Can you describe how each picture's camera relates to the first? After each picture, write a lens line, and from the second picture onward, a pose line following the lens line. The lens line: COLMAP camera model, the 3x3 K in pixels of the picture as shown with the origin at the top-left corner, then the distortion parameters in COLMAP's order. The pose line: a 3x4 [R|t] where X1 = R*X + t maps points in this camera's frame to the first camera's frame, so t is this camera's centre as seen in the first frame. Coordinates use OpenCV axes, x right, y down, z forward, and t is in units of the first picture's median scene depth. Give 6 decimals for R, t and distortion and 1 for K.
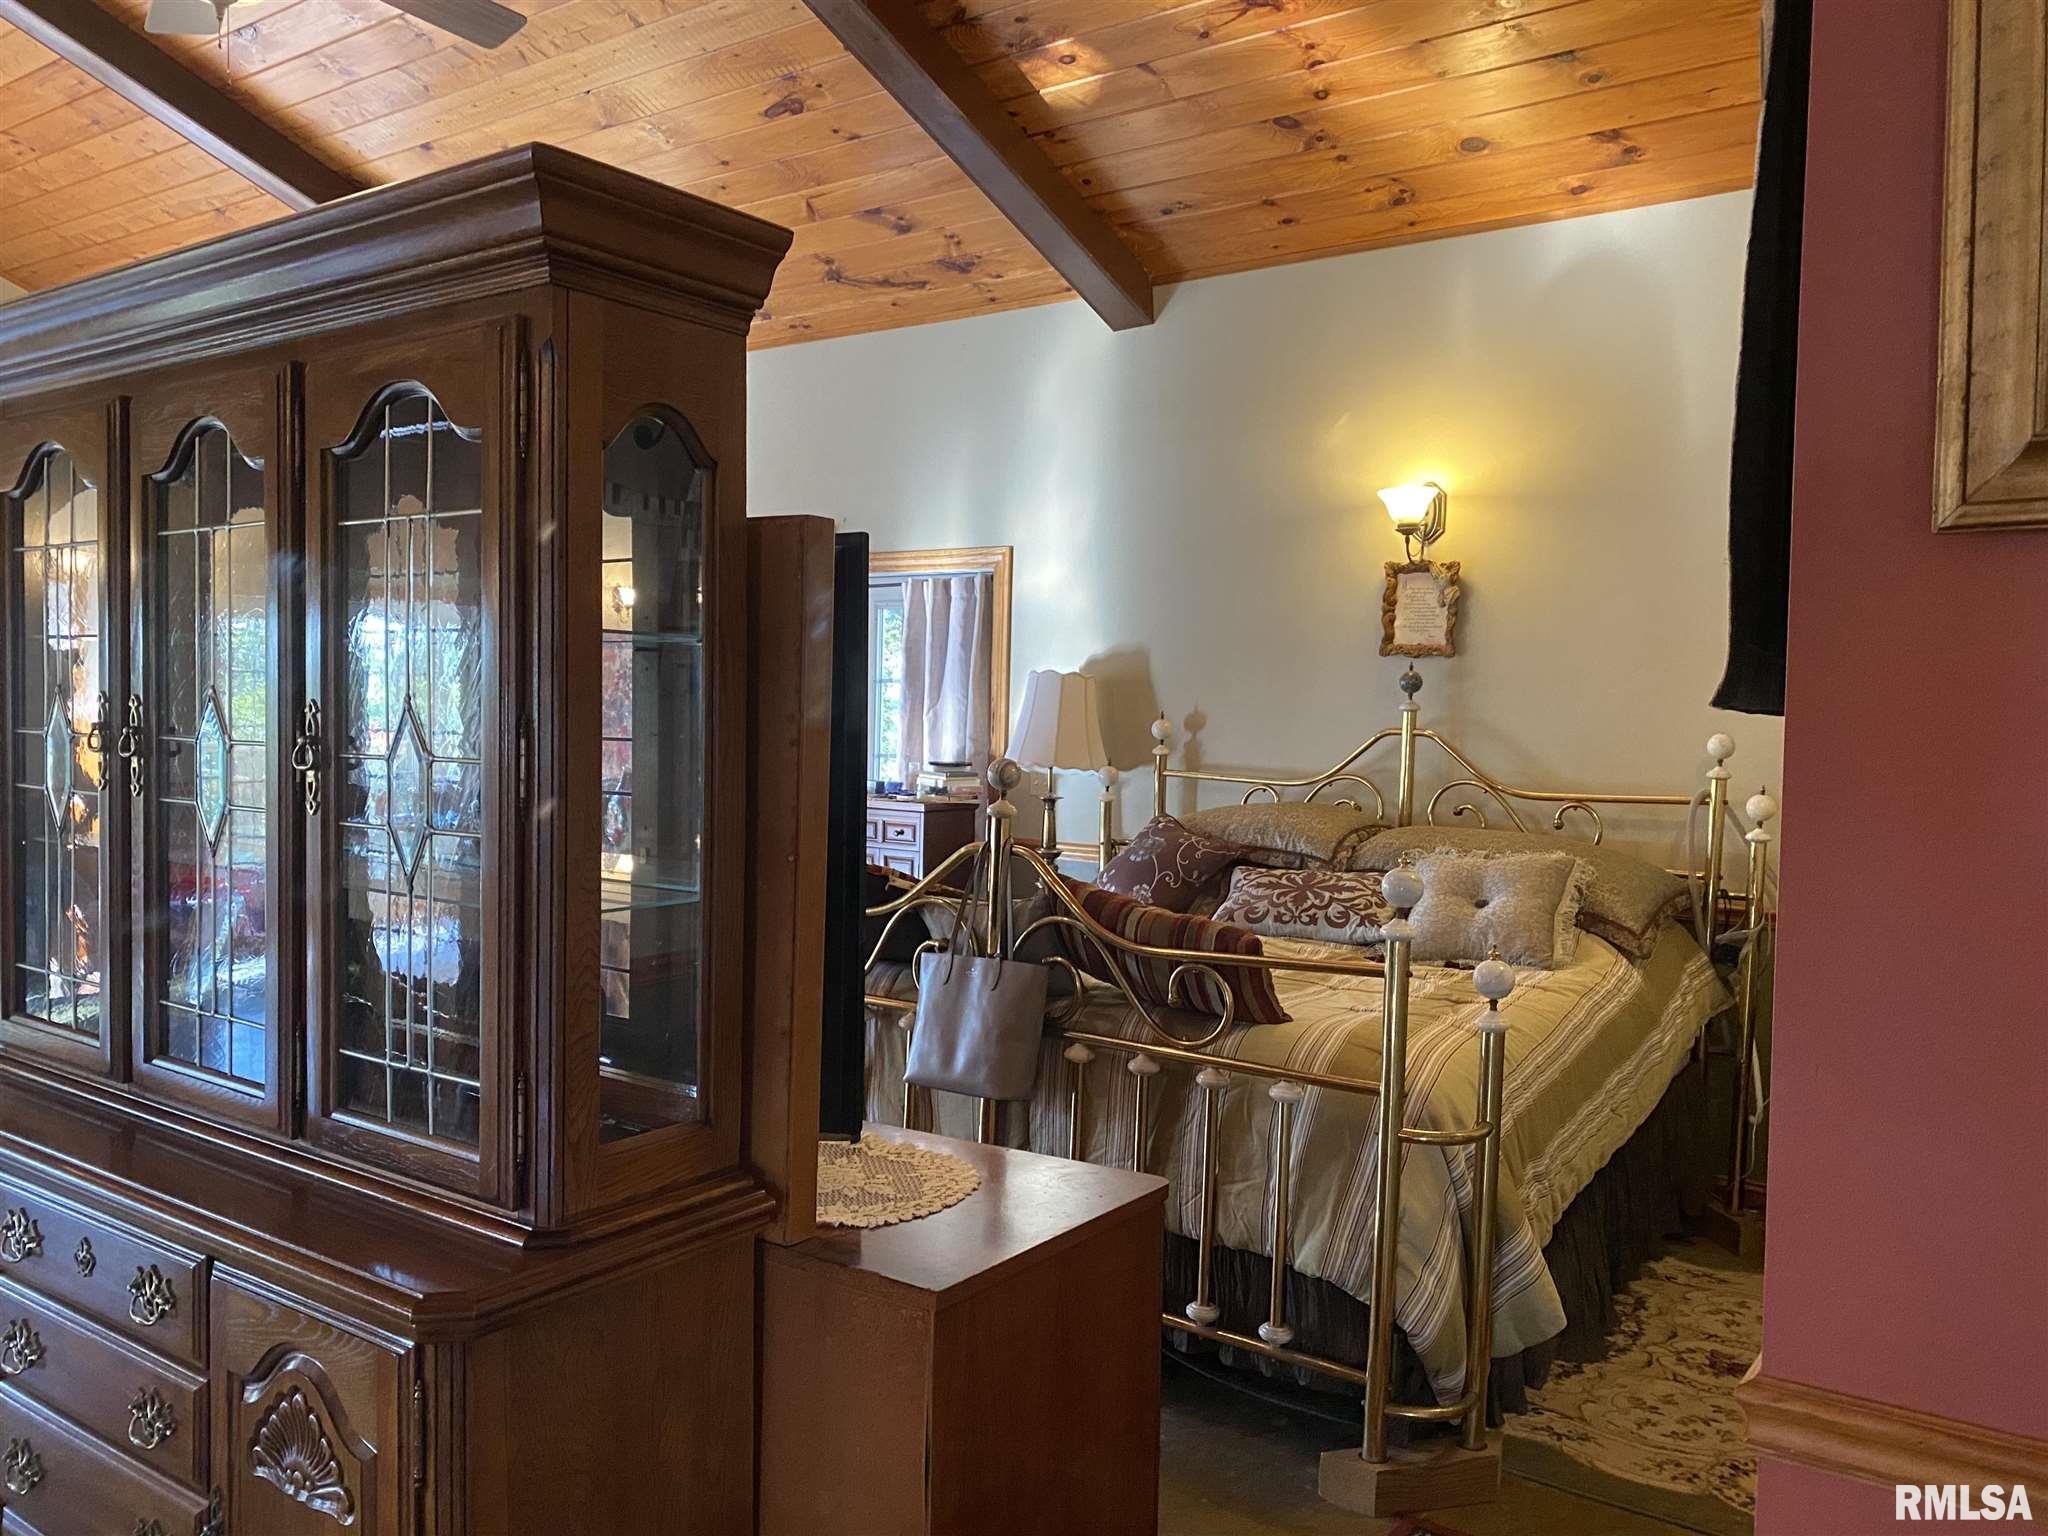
lens RADIAL K [[1566.4, 0, 1014.3], [0, 1566.4, 776.4], [0, 0, 1]] dist [0.029623, -0.029258]
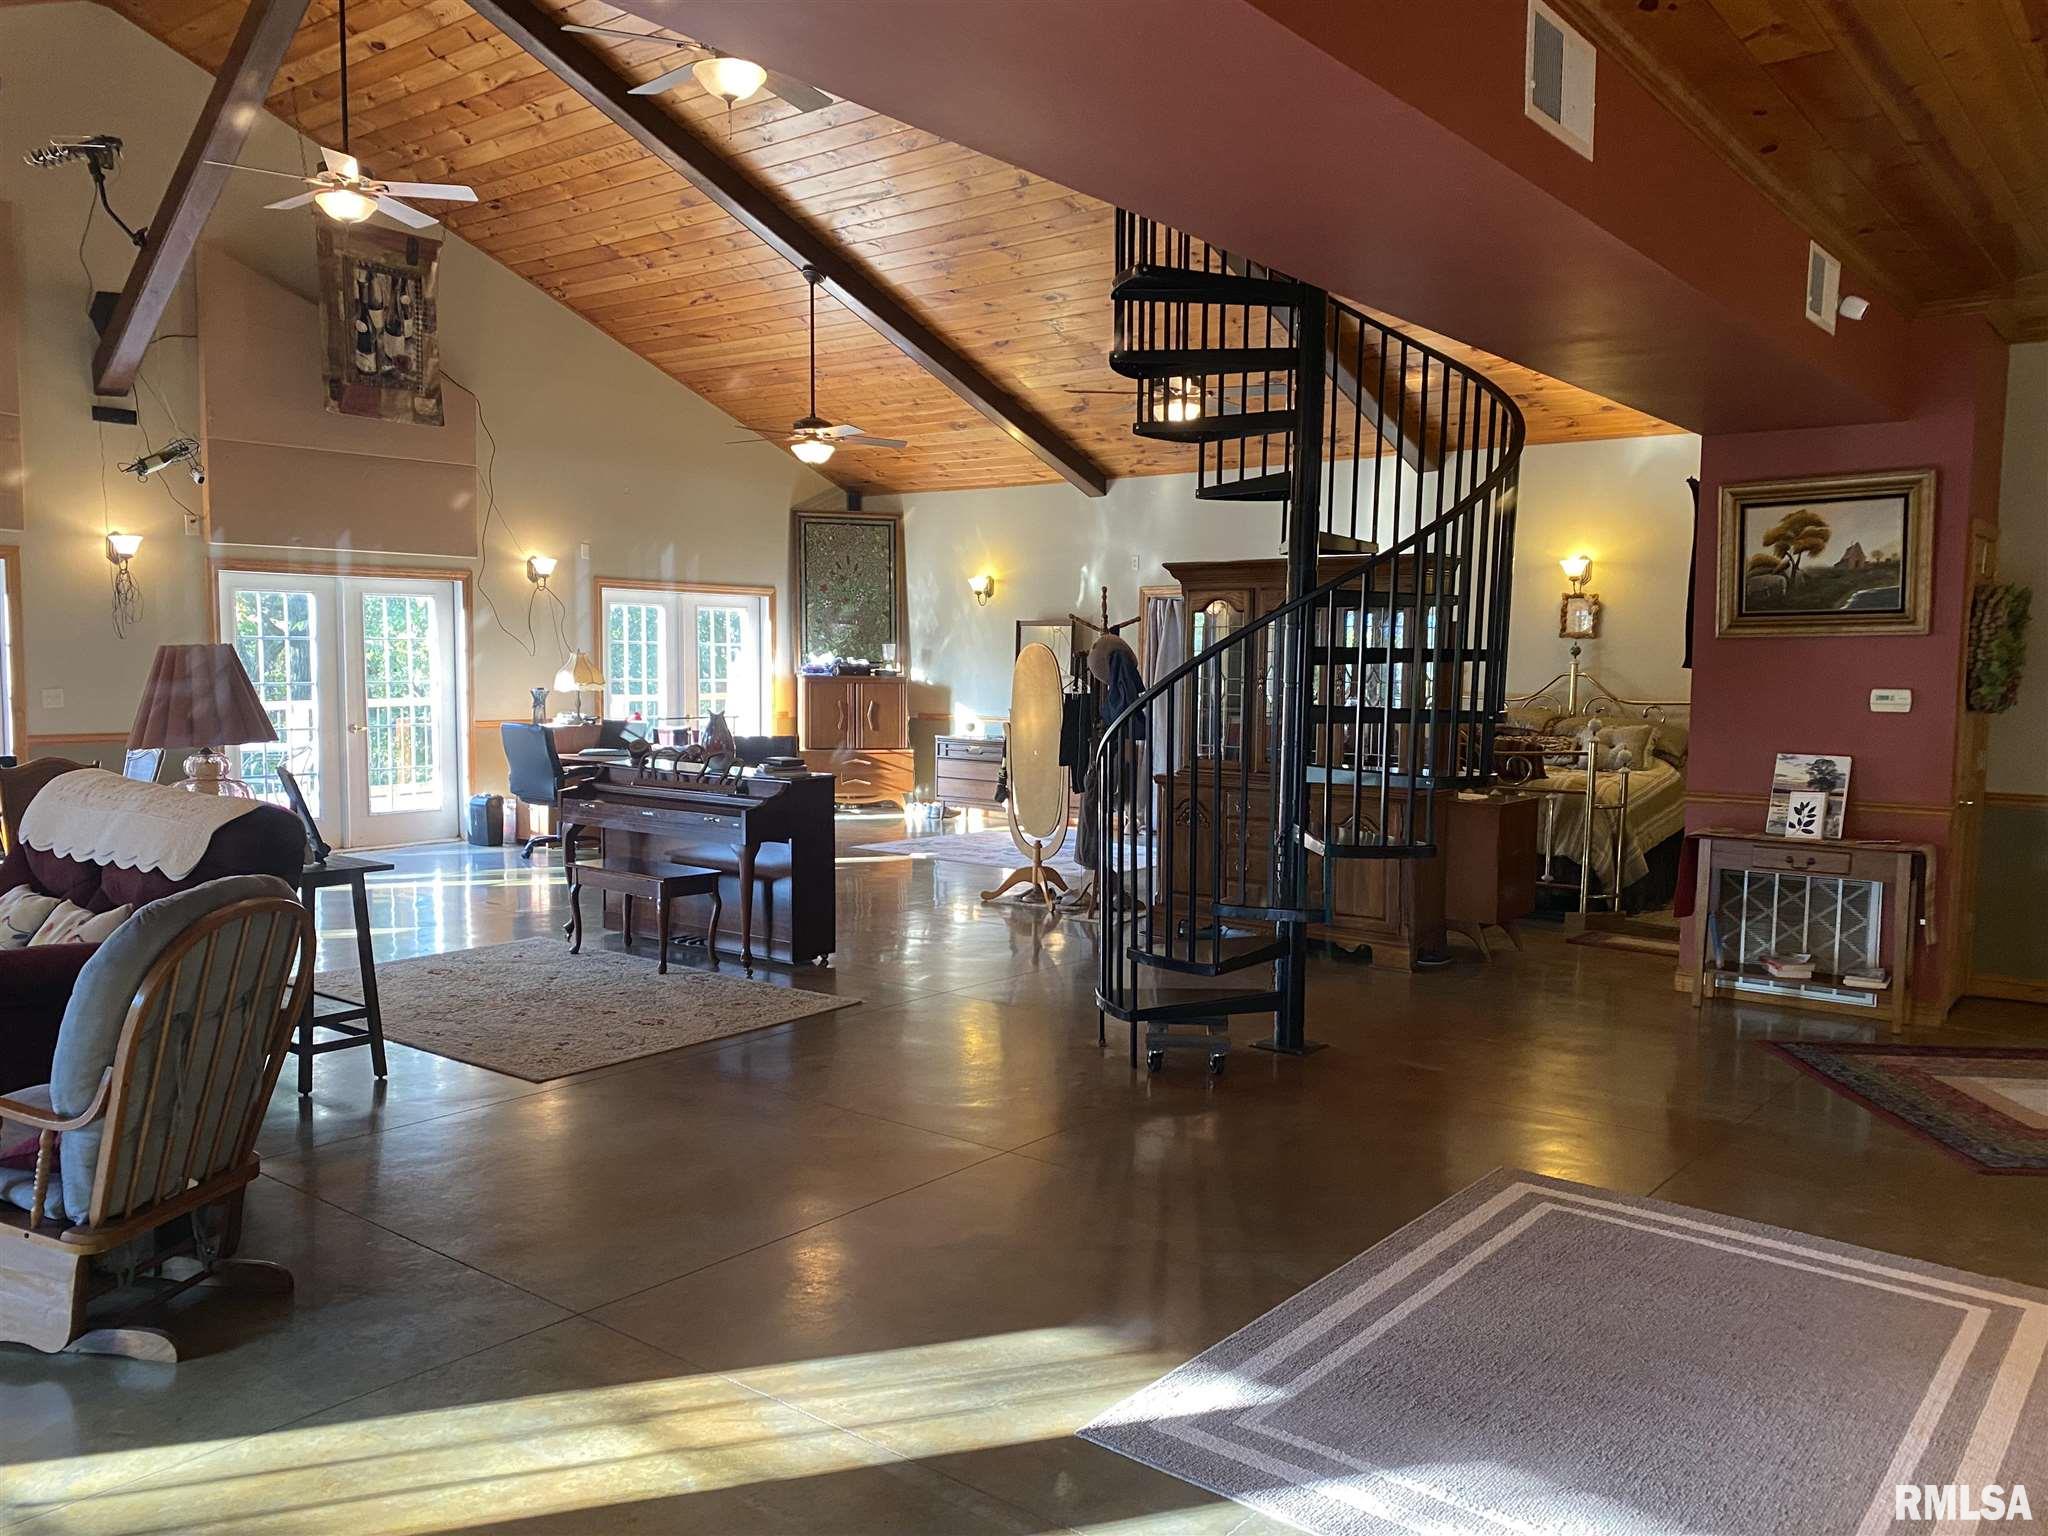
lens RADIAL K [[1566.4, 0, 1033.1], [0, 1566.4, 775.6], [0, 0, 1]] dist [0.029623, -0.029258]
pose [[0.999285, -0.010302, -0.036368, -0.439742], [0.011497, 0.999396, 0.032790, 0.033906], [0.036008, -0.033185, 0.998800, -1.256816]]
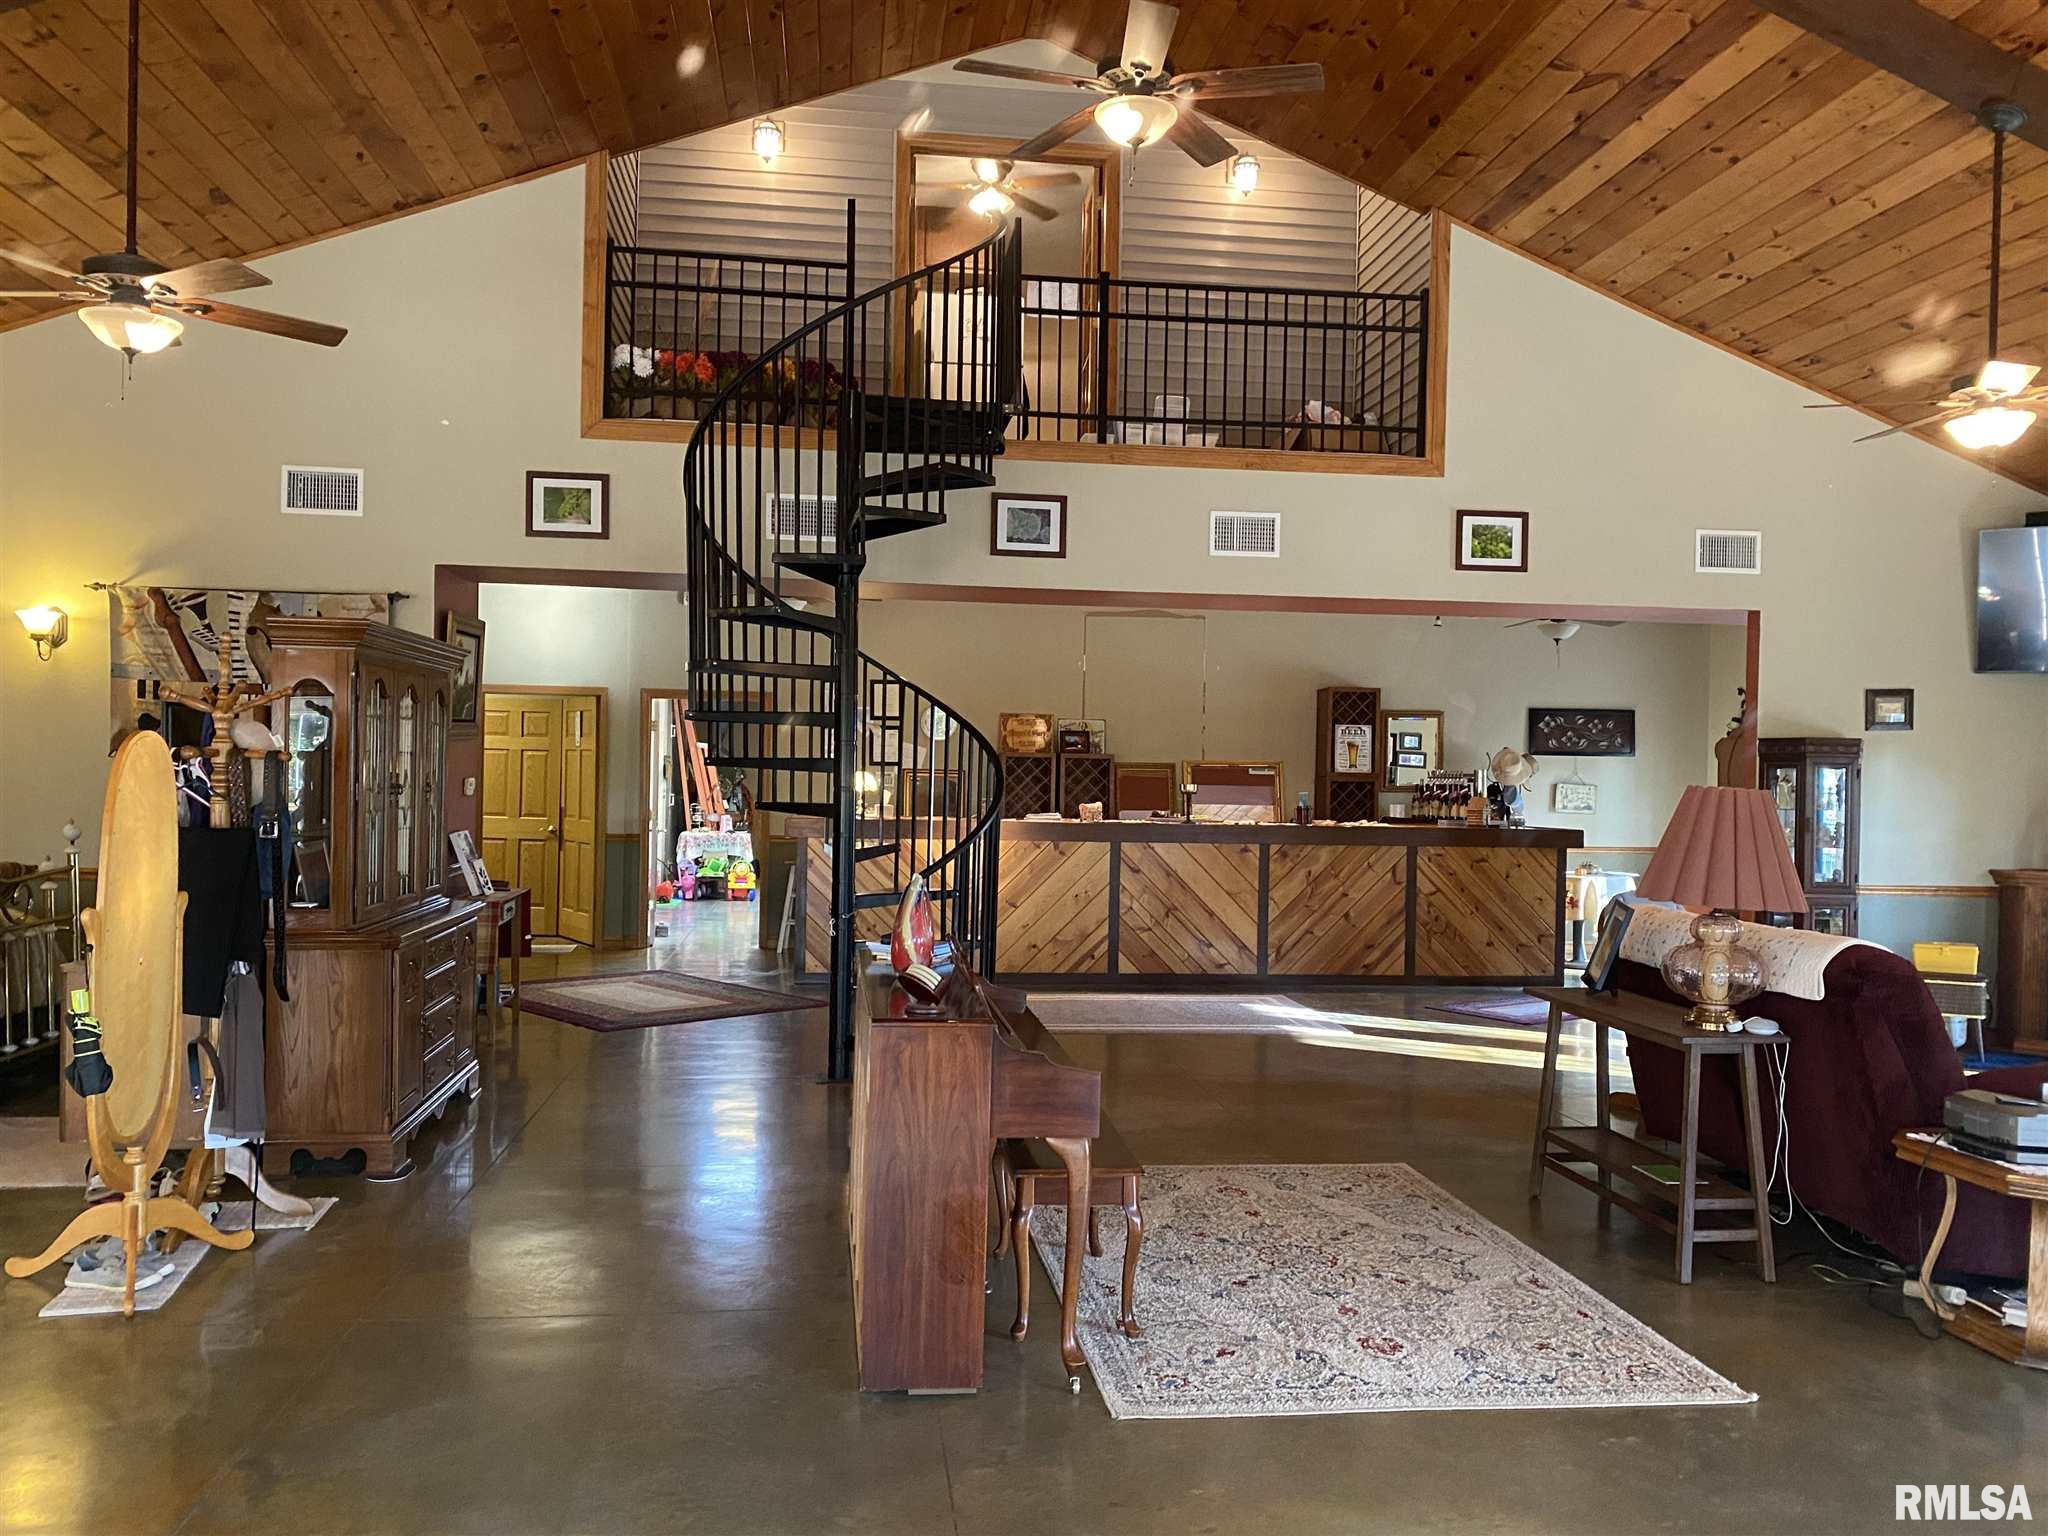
lens RADIAL K [[1566.4, 0, 1042.0], [0, 1566.4, 784.2], [0, 0, 1]] dist [0.029623, -0.029258]
pose [[-0.690308, -0.045267, 0.722098, -1.562164], [-0.004958, 0.998313, 0.057842, -0.095557], [-0.723498, 0.036348, -0.689369, 0.974729]]
